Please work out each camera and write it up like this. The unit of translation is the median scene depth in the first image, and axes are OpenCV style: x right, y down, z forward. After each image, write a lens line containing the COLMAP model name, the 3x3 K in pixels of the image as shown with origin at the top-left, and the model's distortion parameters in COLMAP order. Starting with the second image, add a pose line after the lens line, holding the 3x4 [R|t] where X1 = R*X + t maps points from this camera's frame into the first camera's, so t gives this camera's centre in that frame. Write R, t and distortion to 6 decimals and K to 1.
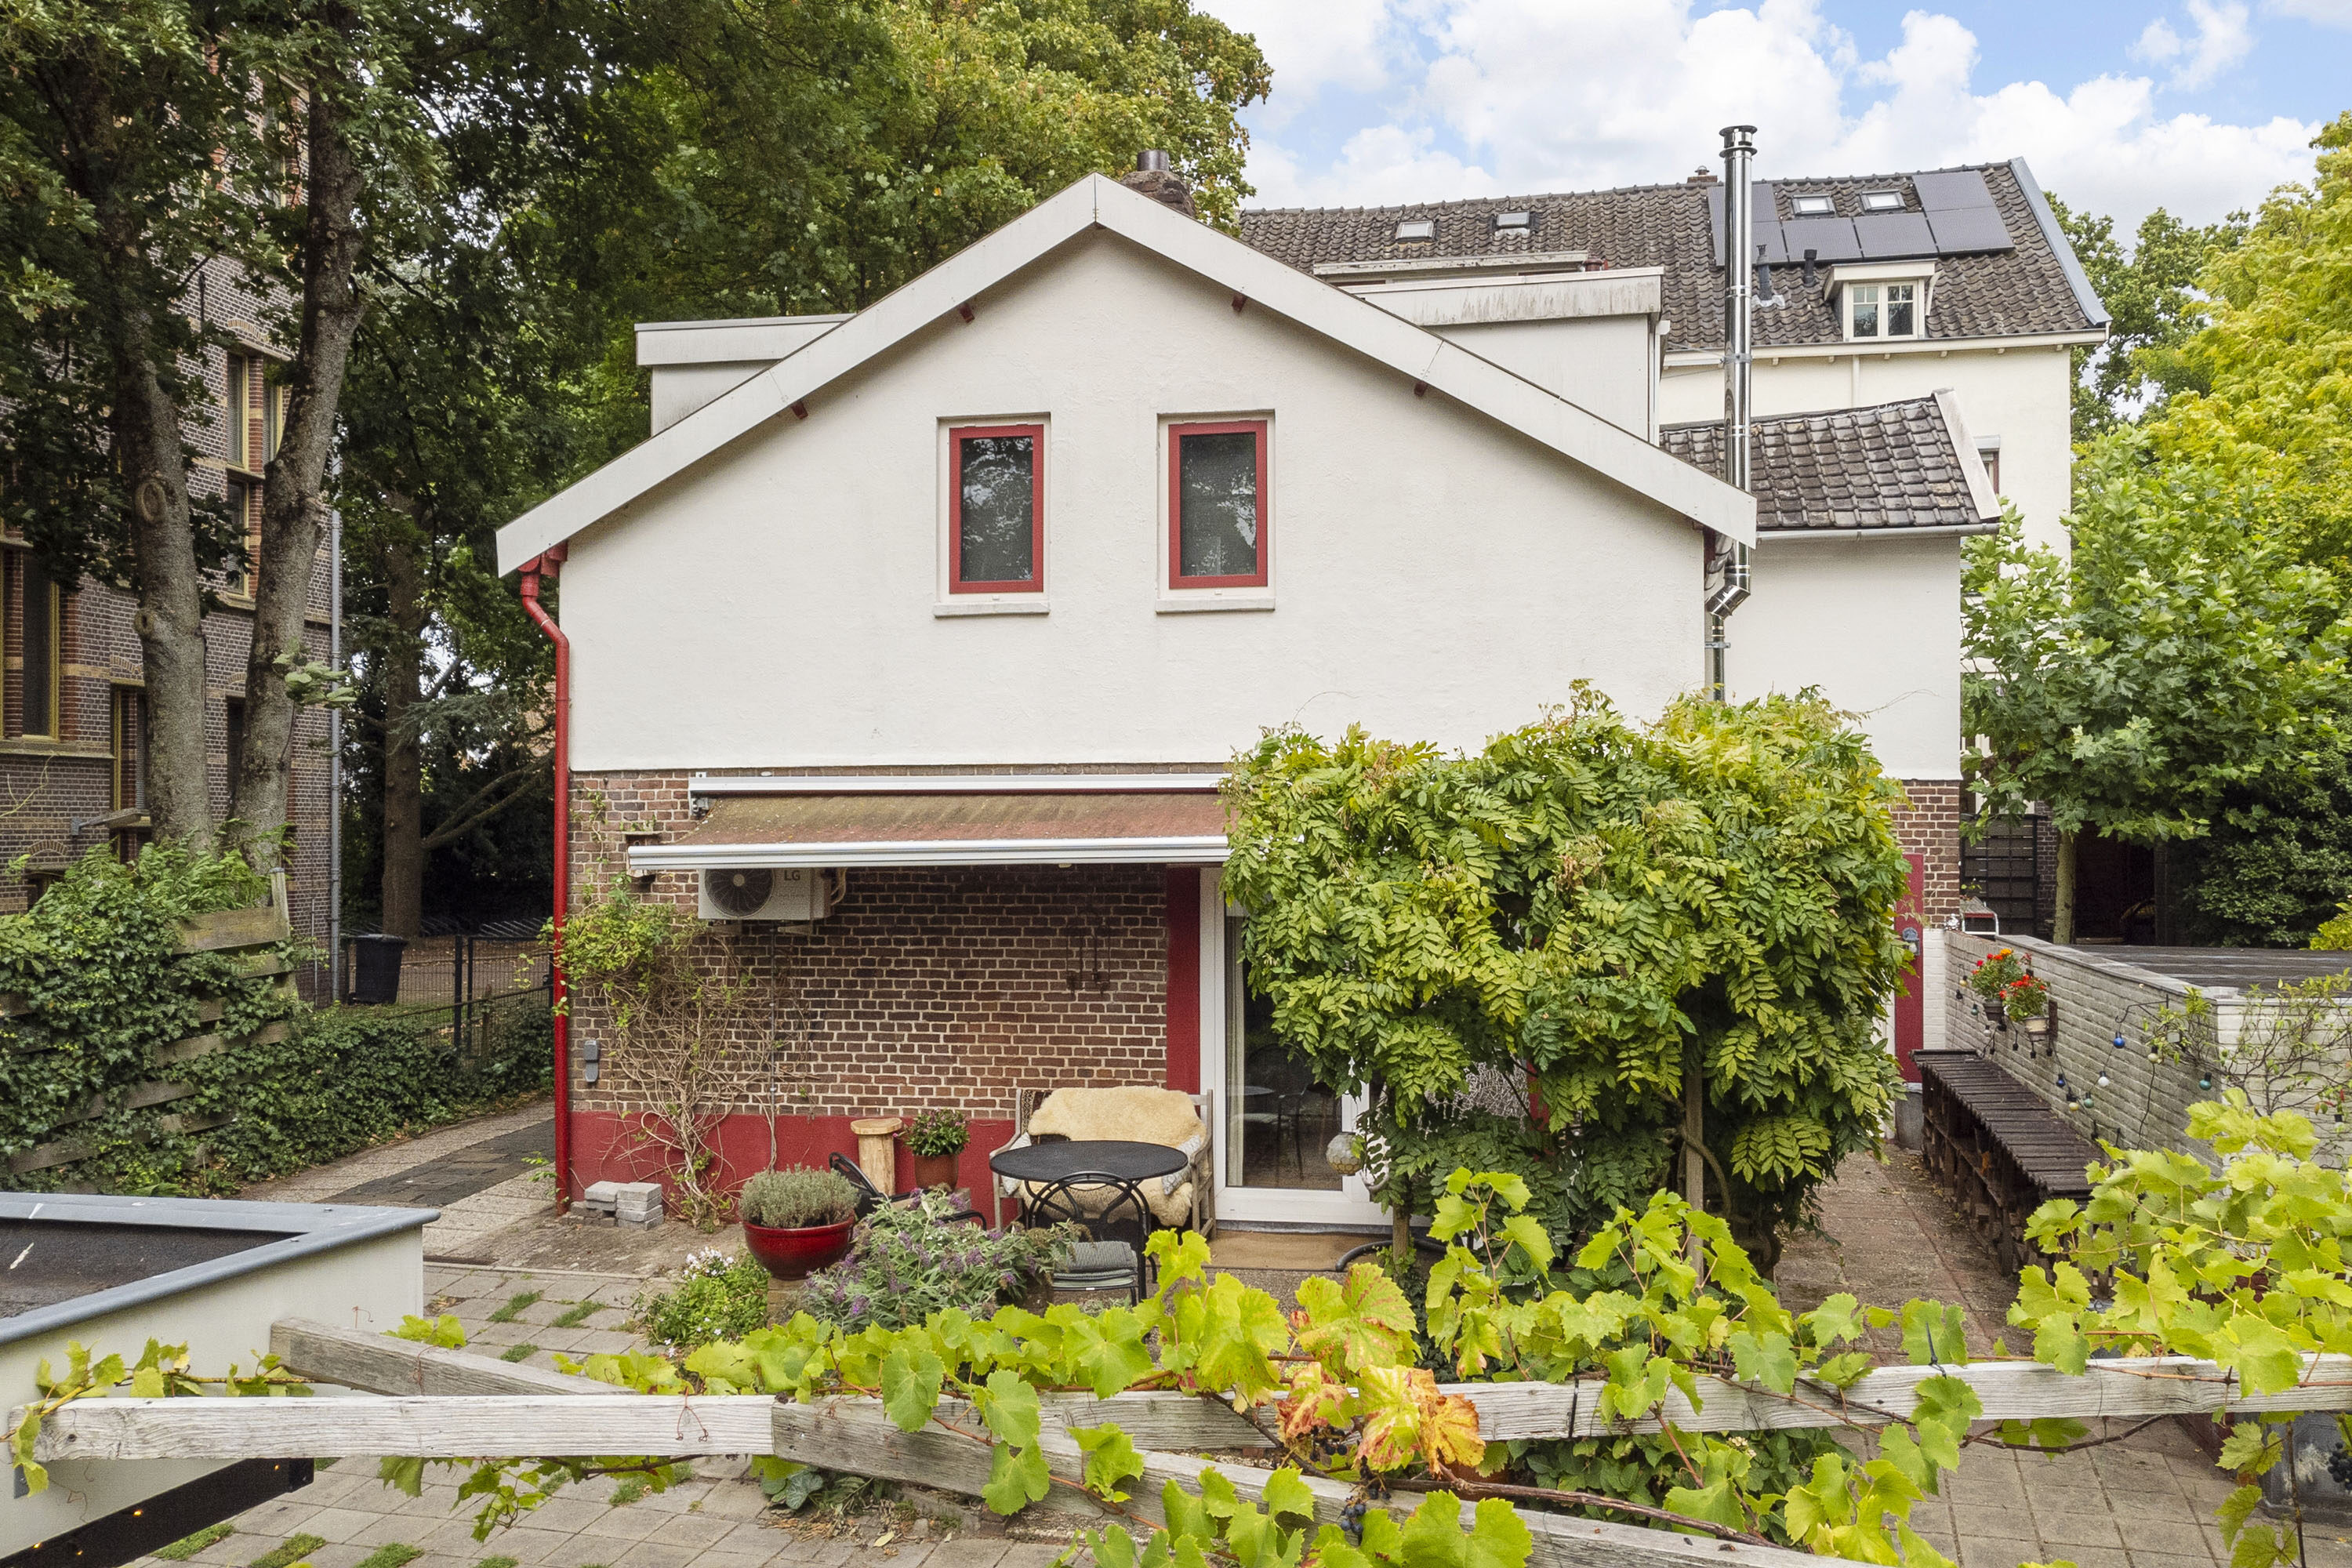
lens RADIAL K [[2017.8, 0, 1082.3], [0, 2017.8, 737.2], [0, 0, 1]] dist [0.022209, -0.002261]
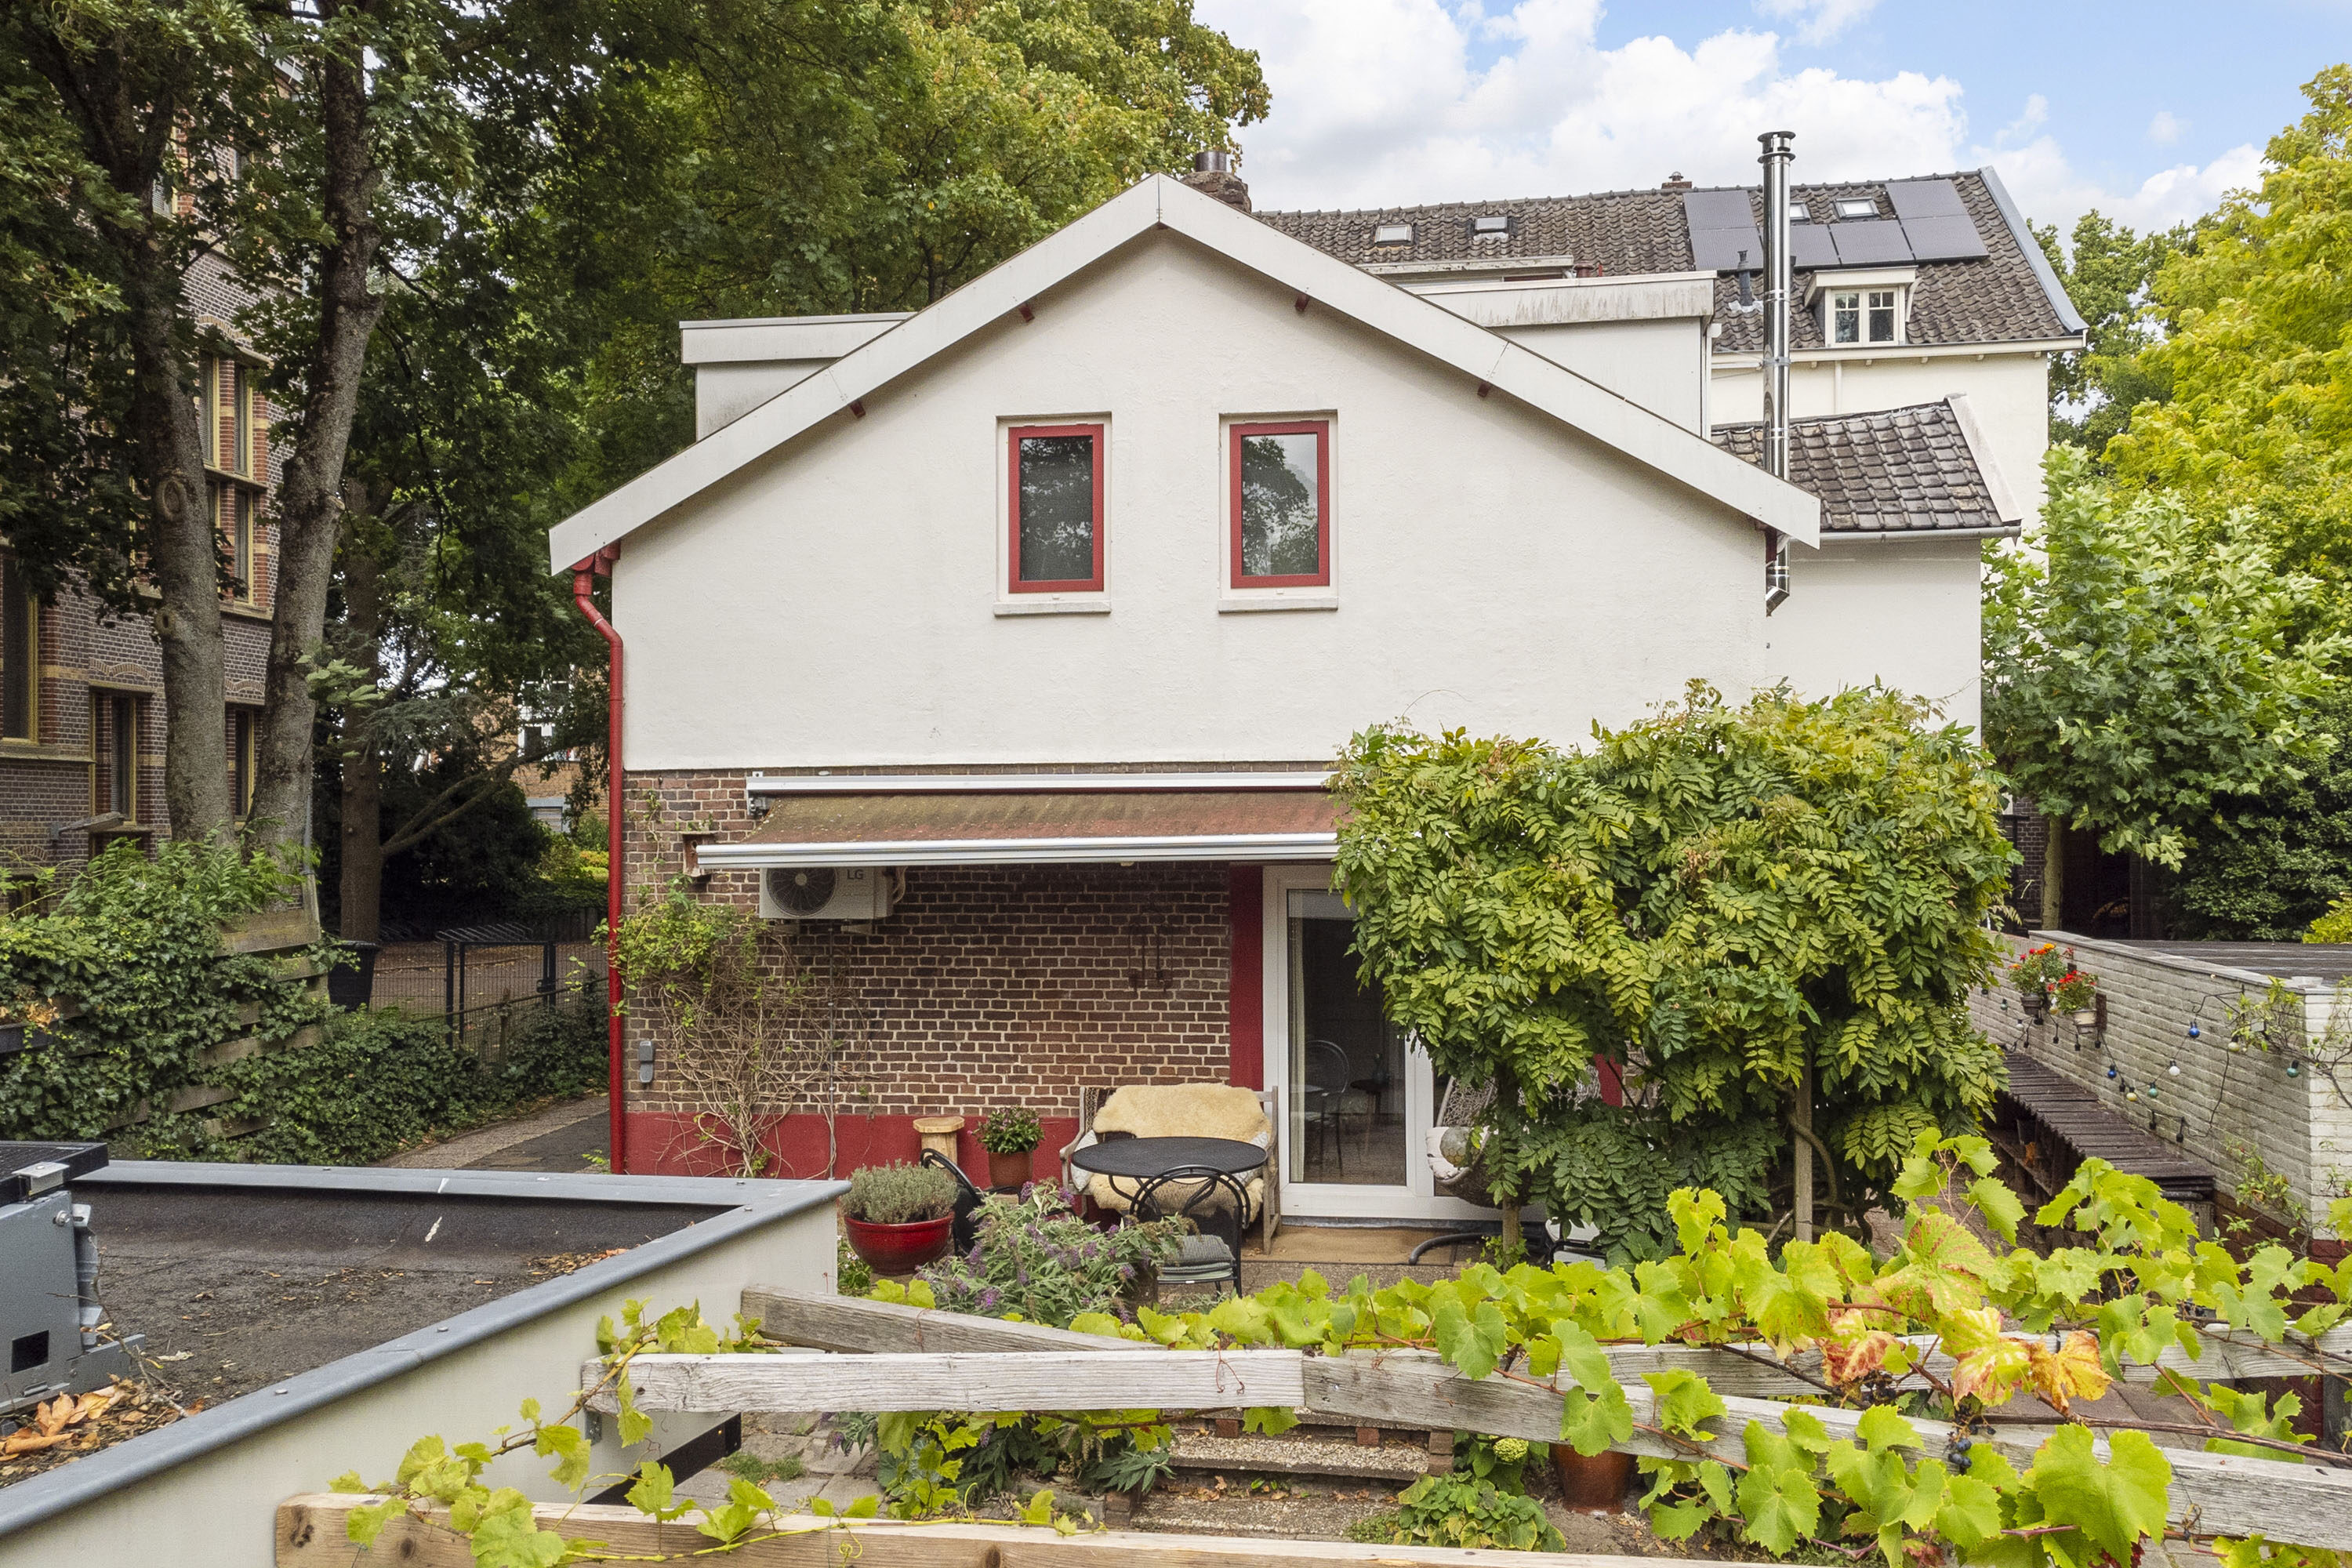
lens RADIAL K [[2027.8, 0, 1079.1], [0, 2027.8, 749.1], [0, 0, 1]] dist [0.040330, -0.056619]
pose [[0.999477, -0.000821, 0.032341, -0.063091], [0.000723, 0.999995, 0.003023, 0.003291], [-0.032343, -0.002998, 0.999472, -0.007179]]
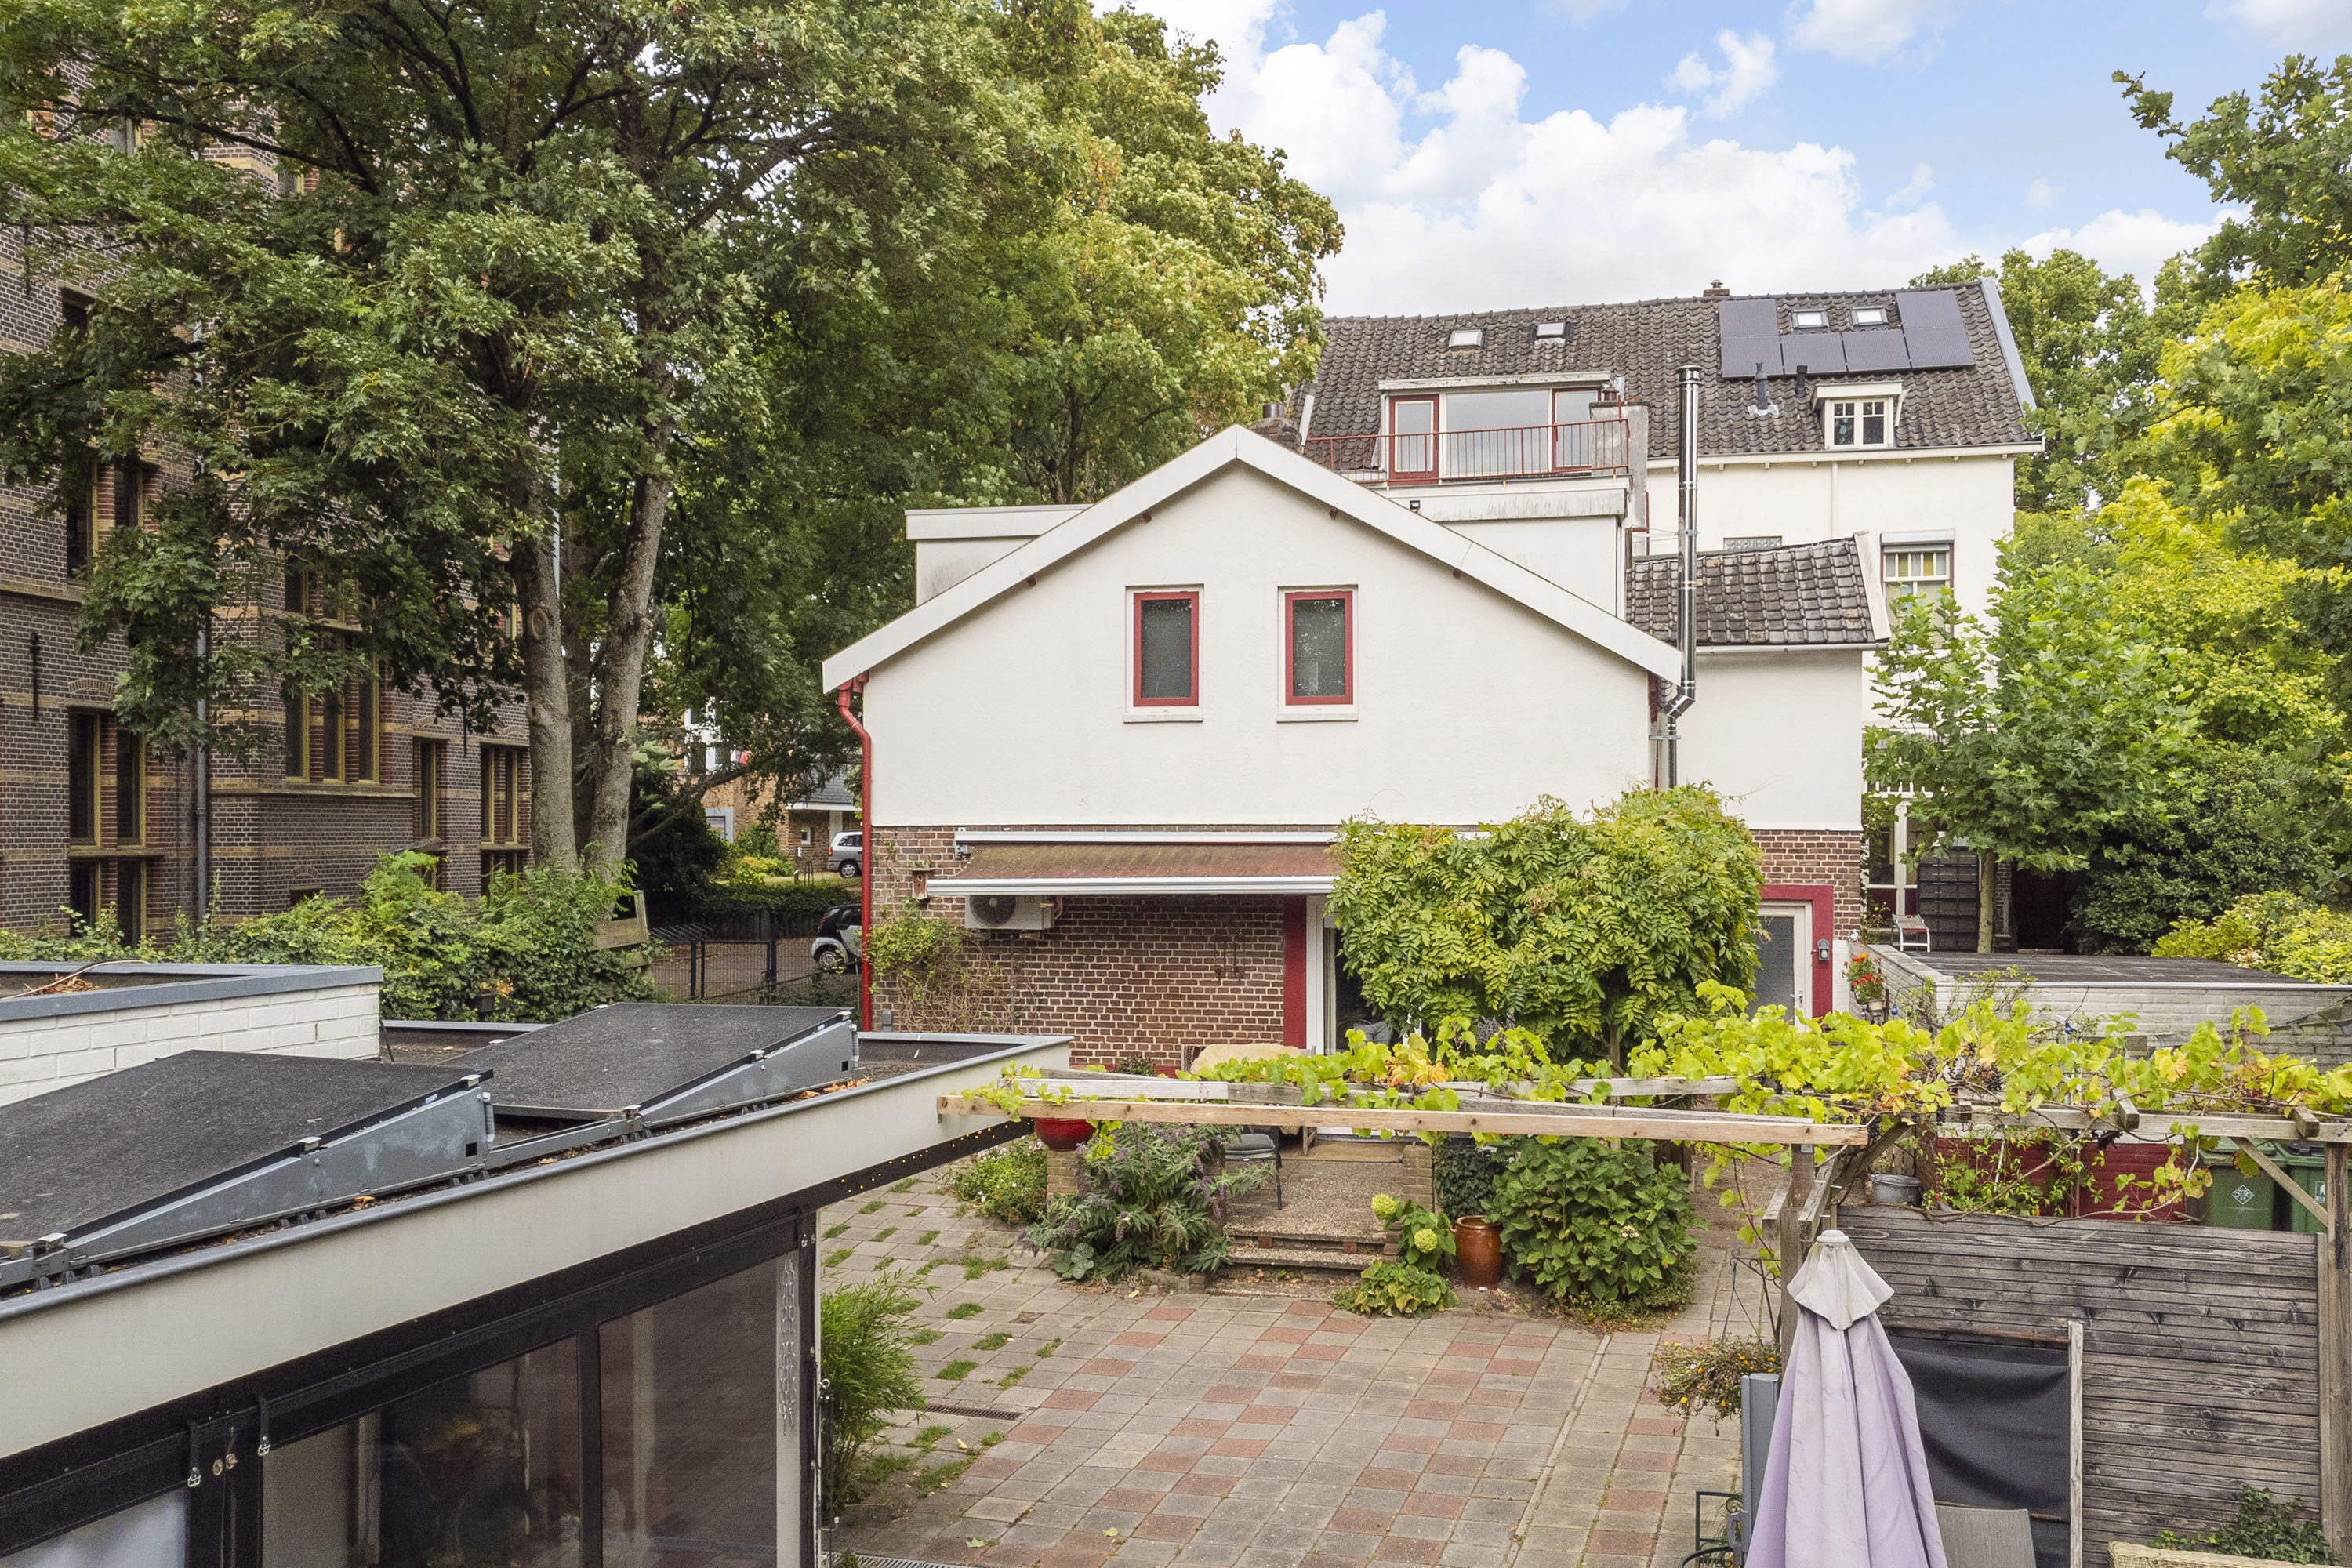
lens RADIAL K [[2027.8, 0, 1079.1], [0, 2027.8, 749.1], [0, 0, 1]] dist [0.040330, -0.056619]
pose [[0.999575, 0.001839, -0.029092, -0.062219], [-0.001787, 0.999997, 0.001819, -0.042944], [0.029095, -0.001767, 0.999575, -0.467037]]
